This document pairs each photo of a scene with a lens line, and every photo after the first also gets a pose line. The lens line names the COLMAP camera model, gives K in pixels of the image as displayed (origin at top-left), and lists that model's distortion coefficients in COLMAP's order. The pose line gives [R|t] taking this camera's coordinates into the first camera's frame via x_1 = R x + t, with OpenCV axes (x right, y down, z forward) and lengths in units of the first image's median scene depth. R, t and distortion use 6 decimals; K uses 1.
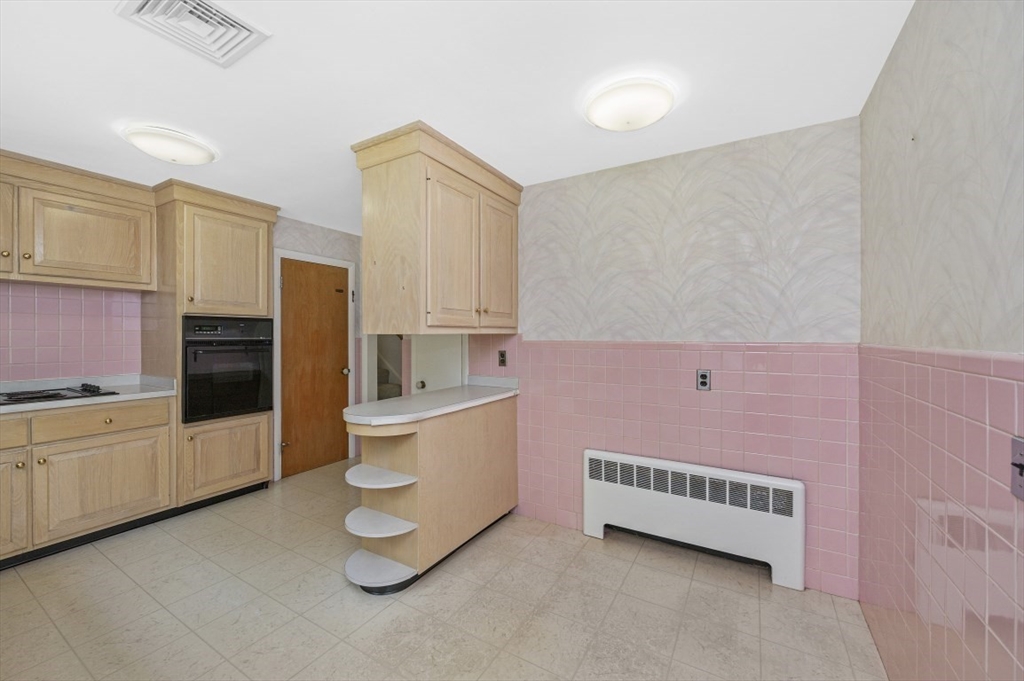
lens RADIAL K [[399.3, 0, 505.0], [0, 399.3, 339.2], [0, 0, 1]] dist [0.002903, 0.000413]
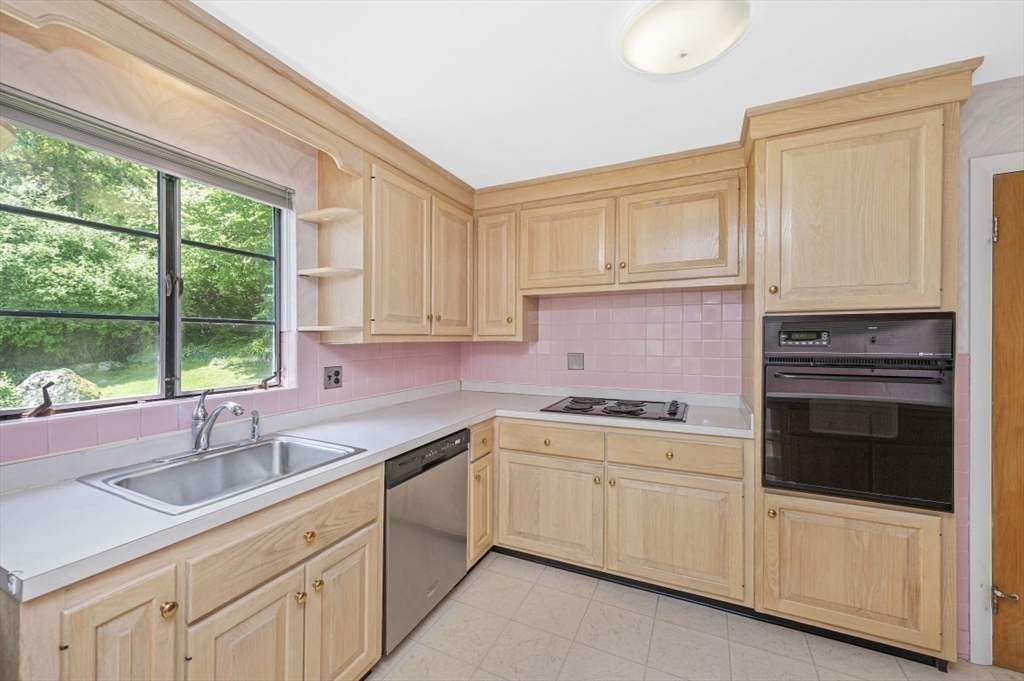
lens RADIAL K [[399.3, 0, 505.0], [0, 399.3, 339.2], [0, 0, 1]] dist [0.002903, 0.000413]
pose [[0.090192, 0.000956, -0.995924, -0.199366], [-0.007717, 0.999970, 0.000261, -0.019364], [0.995894, 0.007662, 0.090197, 0.518029]]
